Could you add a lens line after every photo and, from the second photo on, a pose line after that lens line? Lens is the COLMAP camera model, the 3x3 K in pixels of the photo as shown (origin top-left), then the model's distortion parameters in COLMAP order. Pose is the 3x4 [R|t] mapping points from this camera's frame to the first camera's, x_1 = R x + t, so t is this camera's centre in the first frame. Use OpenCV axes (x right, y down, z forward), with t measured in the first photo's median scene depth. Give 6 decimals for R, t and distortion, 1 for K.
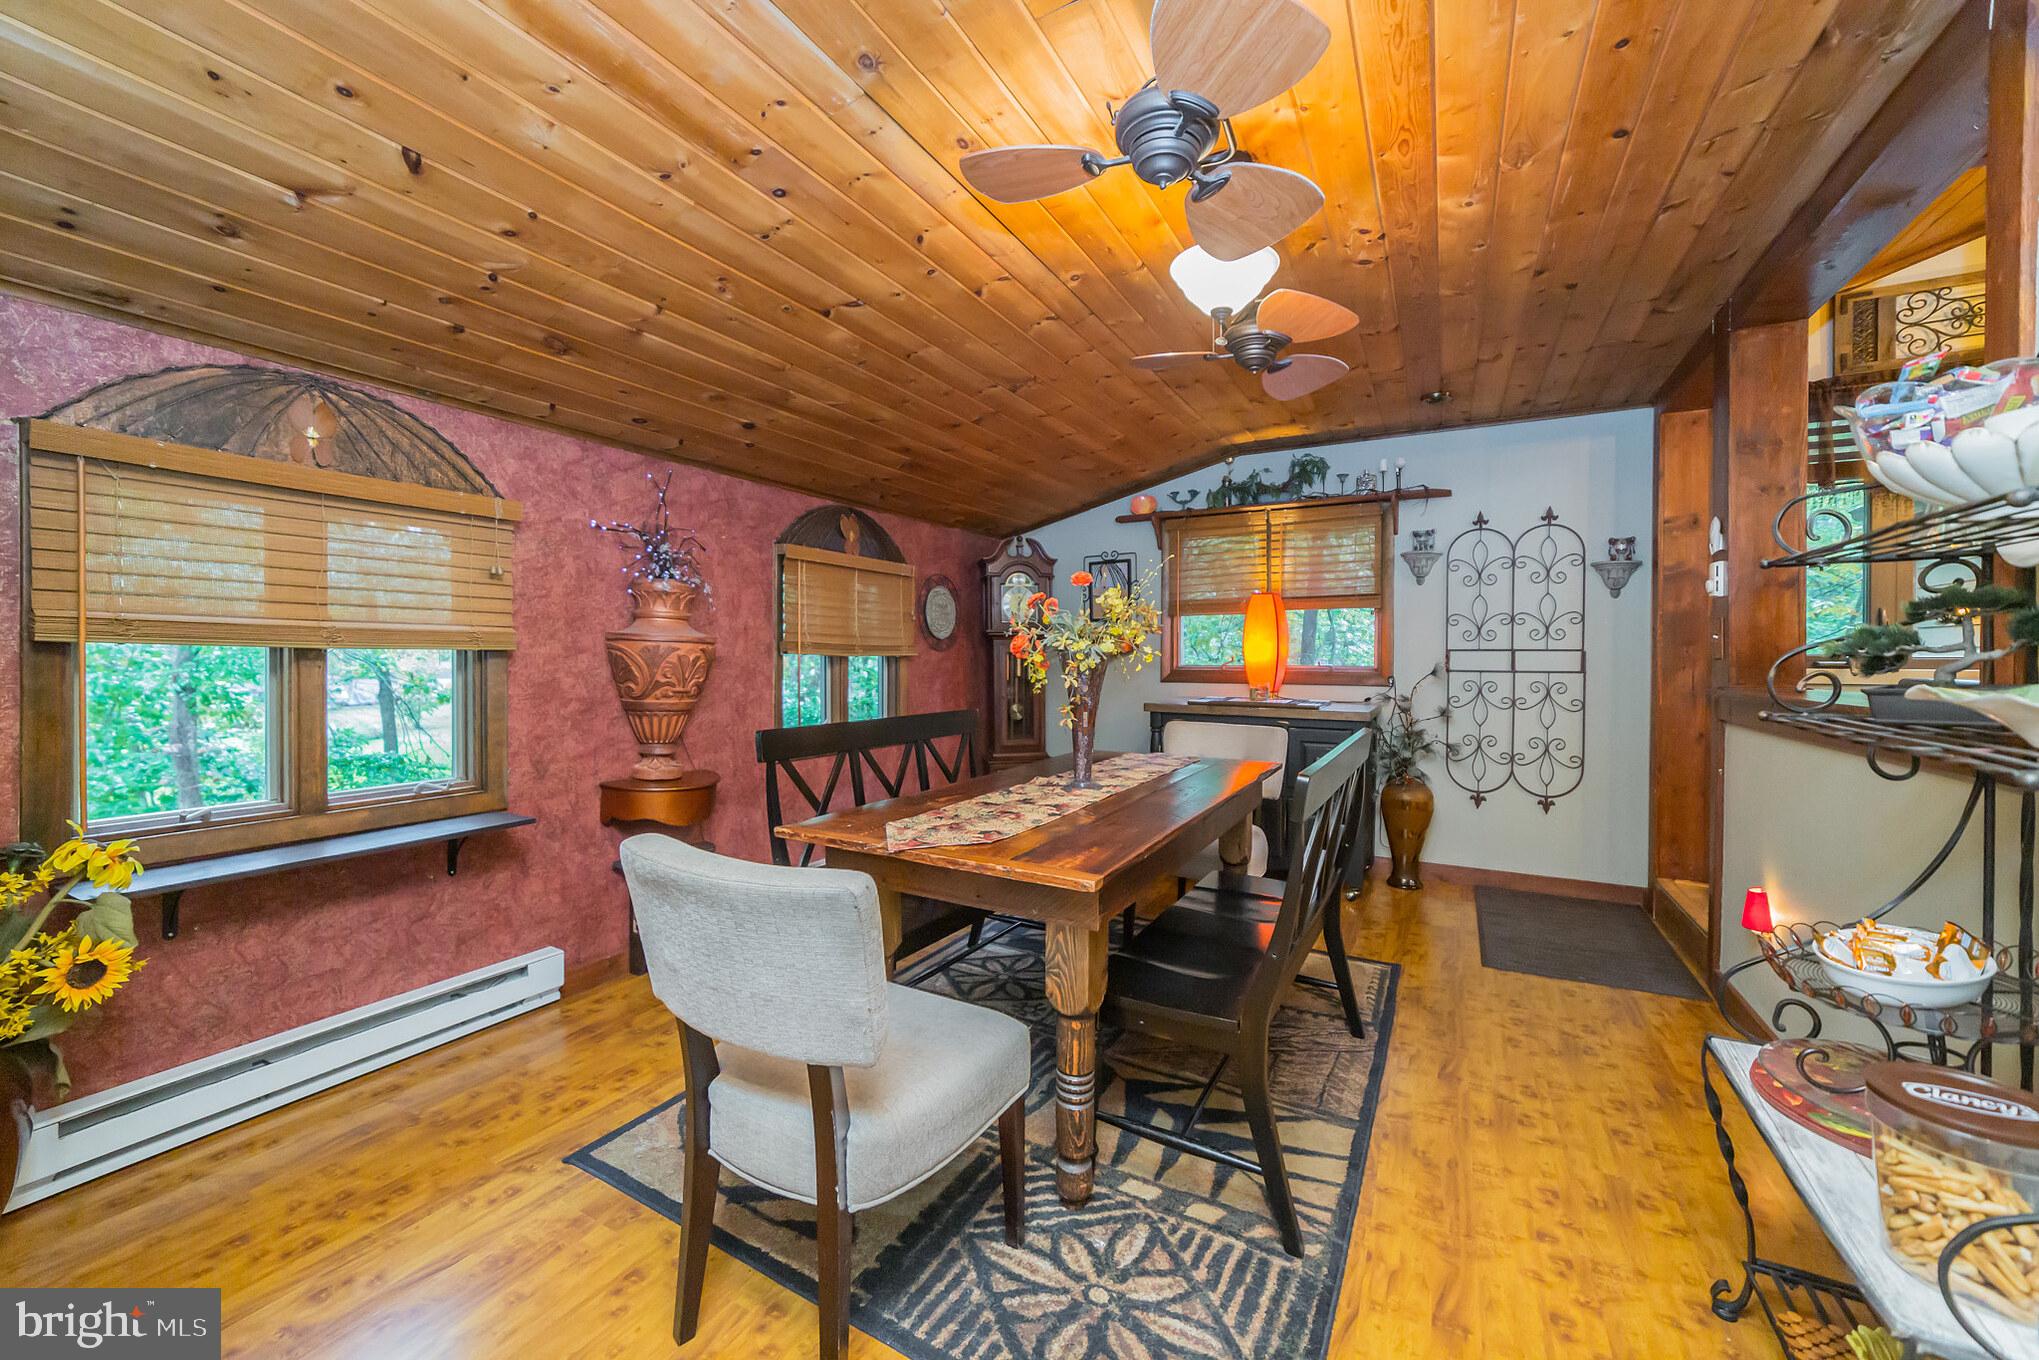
lens RADIAL K [[785.4, 0, 1030.2], [0, 785.4, 663.7], [0, 0, 1]] dist [-0.014330, -0.000004]
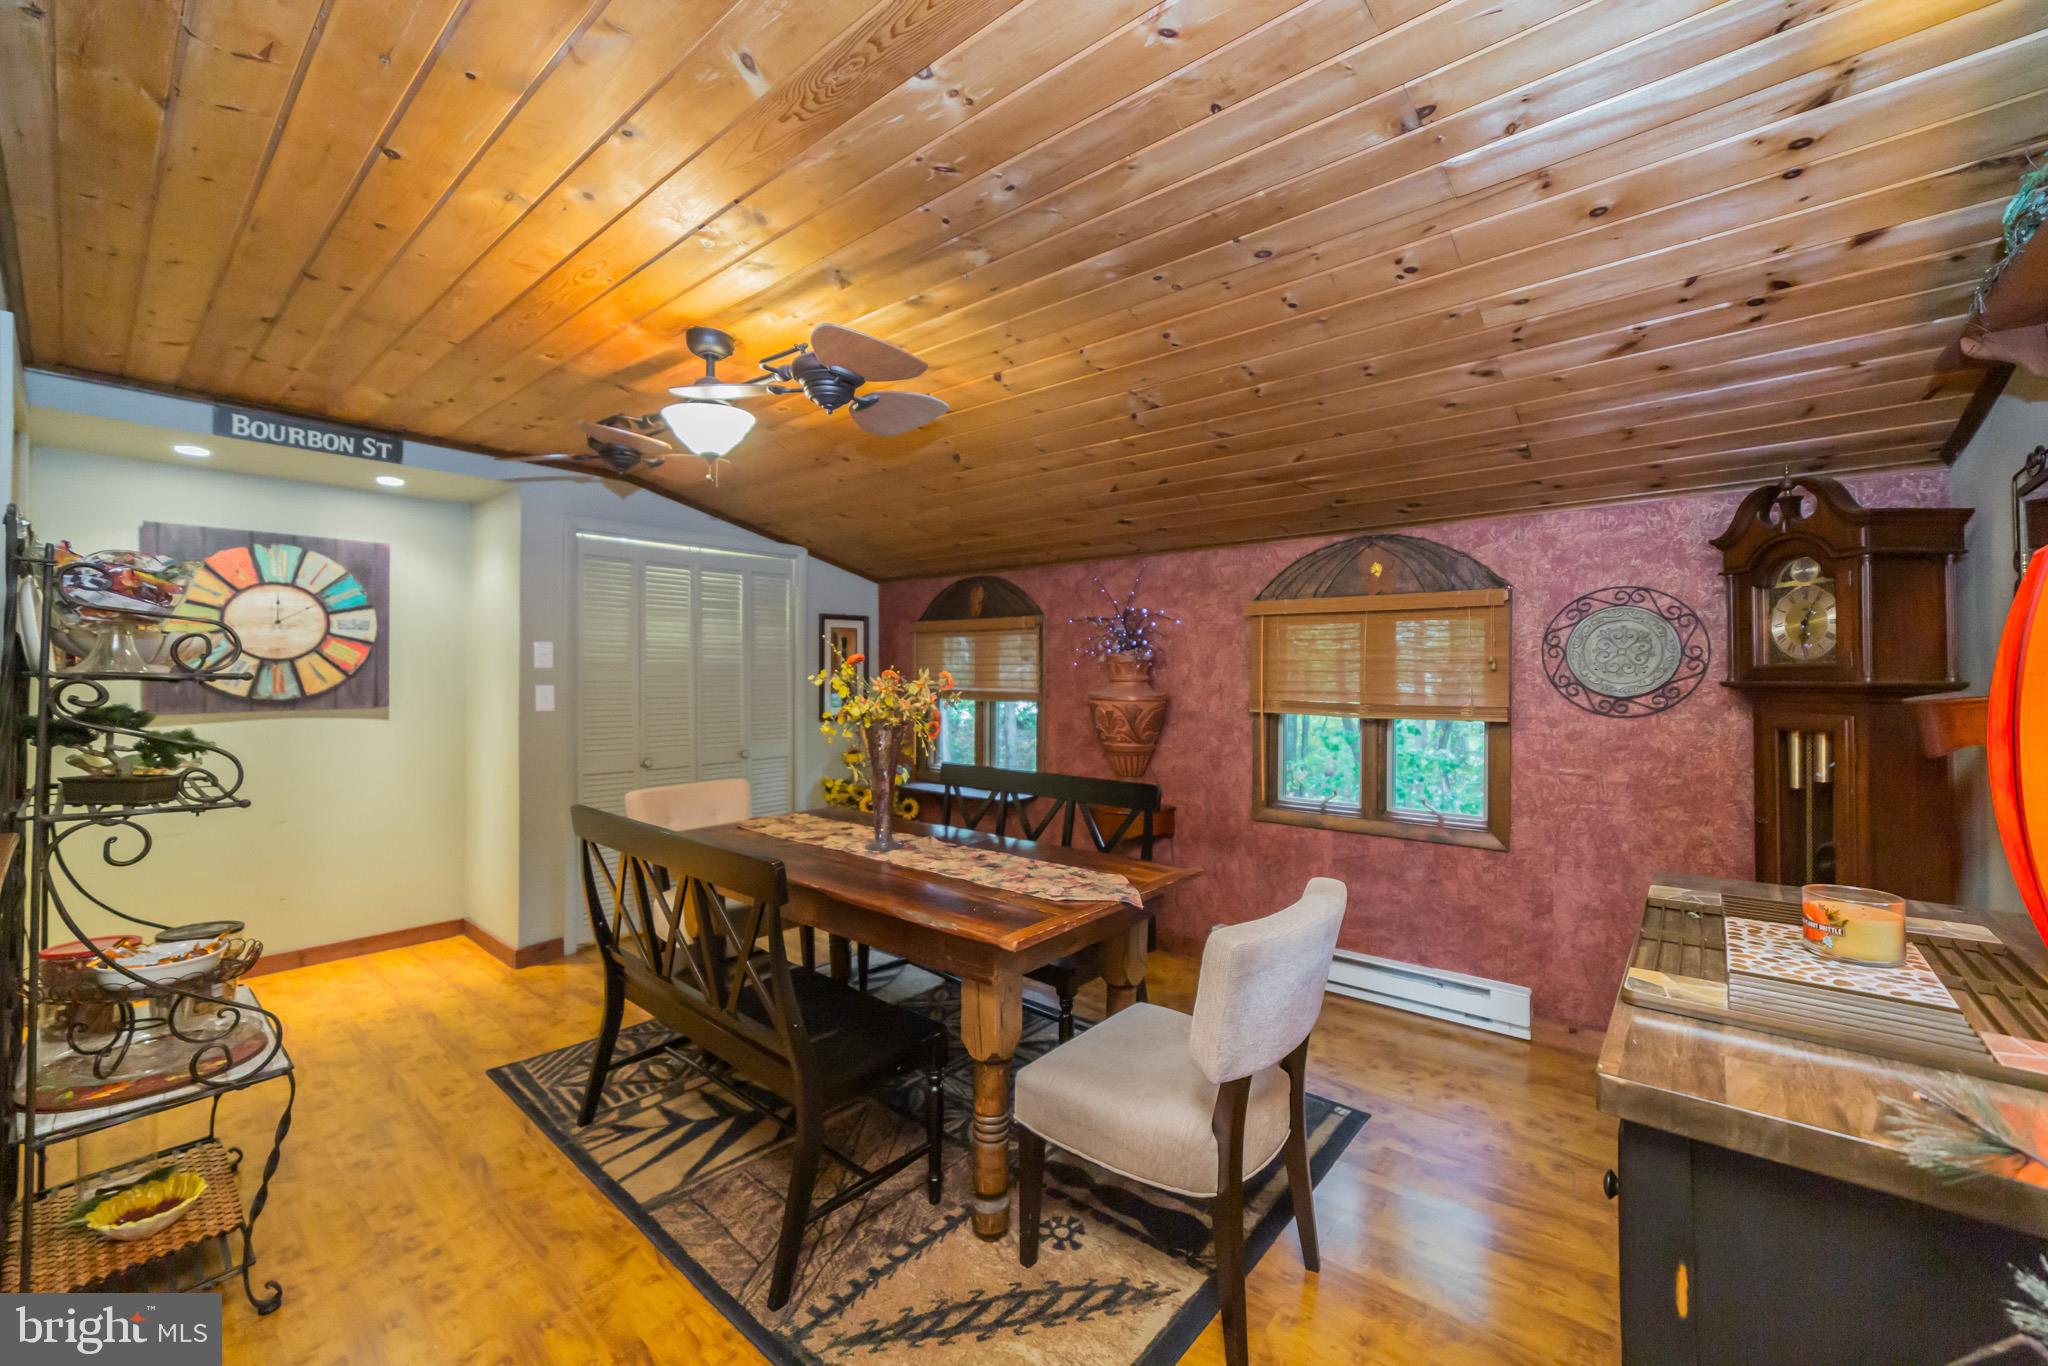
lens RADIAL K [[805.5, 0, 1040.4], [0, 805.5, 678.6], [0, 0, 1]] dist [-0.010914, 0.000773]
pose [[-0.190765, -0.003912, -0.981628, 1.046067], [-0.015820, 0.999874, -0.000910, -0.071058], [0.981508, 0.015356, -0.190803, 1.326394]]
